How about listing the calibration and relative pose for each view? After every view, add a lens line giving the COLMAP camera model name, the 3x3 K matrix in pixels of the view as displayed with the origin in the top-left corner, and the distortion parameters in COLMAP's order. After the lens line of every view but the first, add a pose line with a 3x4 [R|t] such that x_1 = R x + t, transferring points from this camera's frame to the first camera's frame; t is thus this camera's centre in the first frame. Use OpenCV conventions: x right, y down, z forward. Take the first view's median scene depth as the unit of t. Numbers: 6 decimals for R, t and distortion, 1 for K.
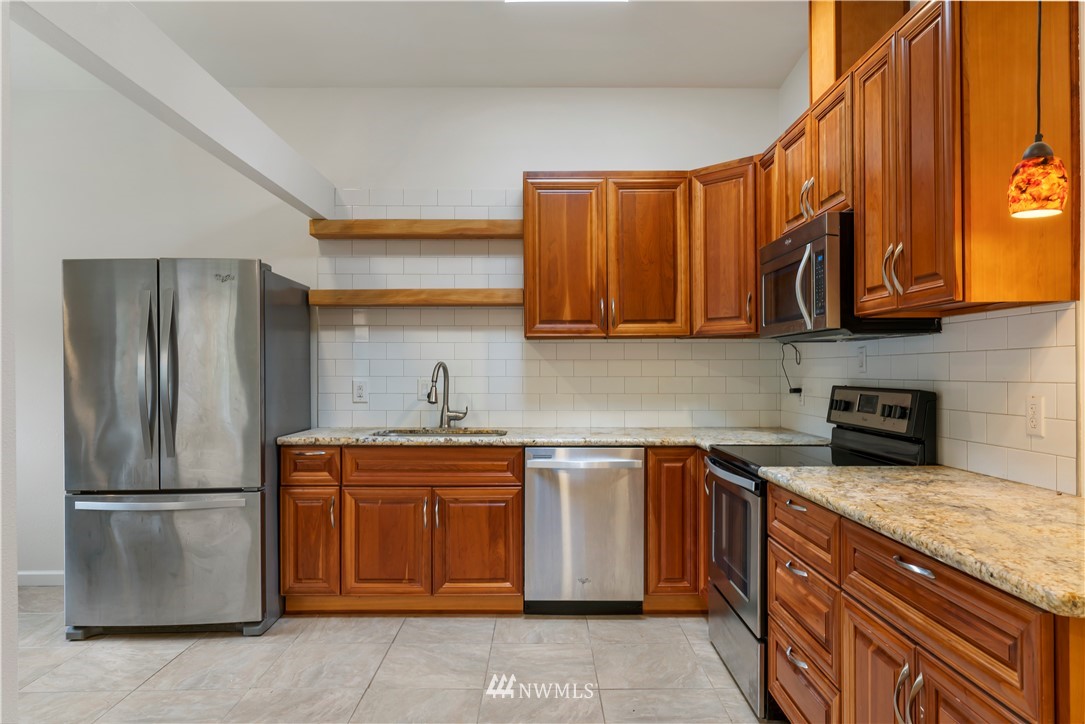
lens RADIAL K [[702.6, 0, 544.5], [0, 702.6, 371.6], [0, 0, 1]] dist [-0.001439, 0.006336]
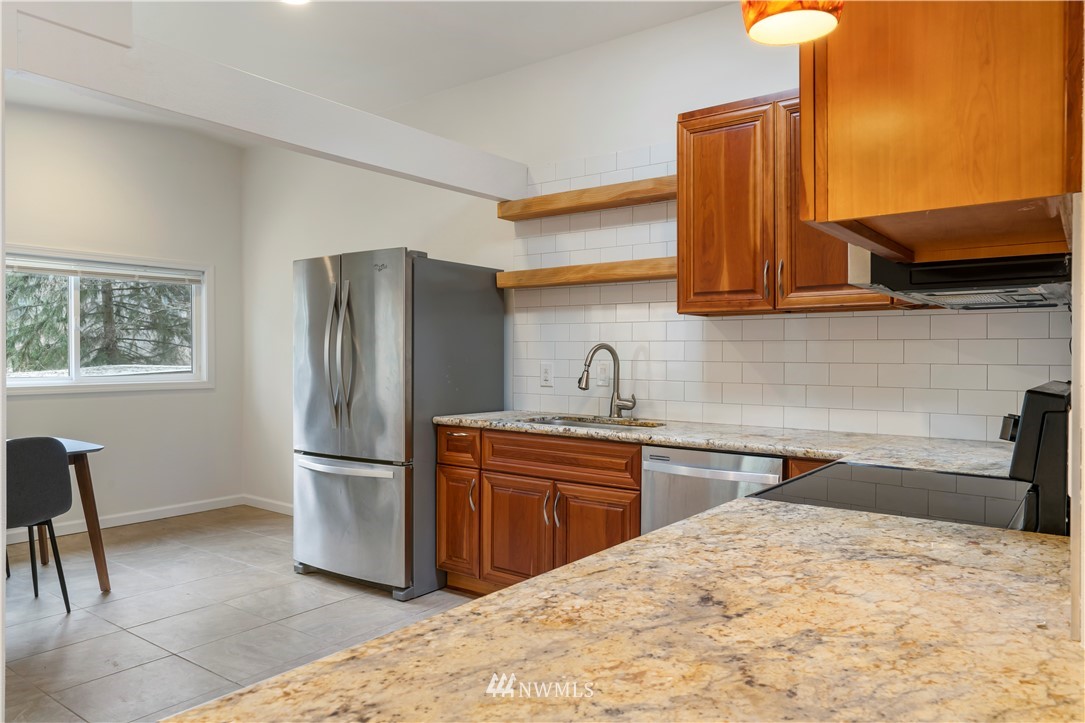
lens RADIAL K [[731.4, 0, 553.2], [0, 731.4, 360.6], [0, 0, 1]] dist [-0.003294, 0.002325]
pose [[0.795345, 0.009622, -0.606080, 0.415804], [-0.005298, 0.999946, 0.008923, -0.000335], [0.606134, -0.003886, 0.795353, 0.240694]]
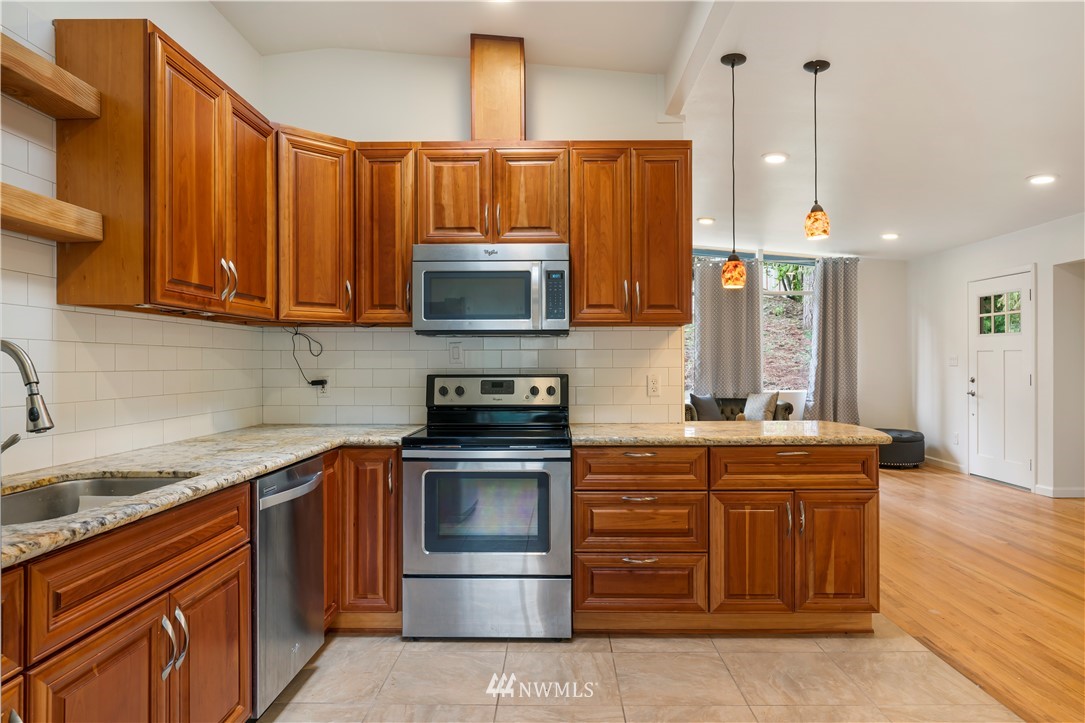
lens RADIAL K [[666.9, 0, 547.1], [0, 666.9, 367.4], [0, 0, 1]] dist [-0.017013, 0.006349]
pose [[0.029149, -0.002418, 0.999572, -0.625826], [0.005794, 0.999981, 0.002250, 0.005553], [-0.999558, 0.005726, 0.029162, 0.715374]]
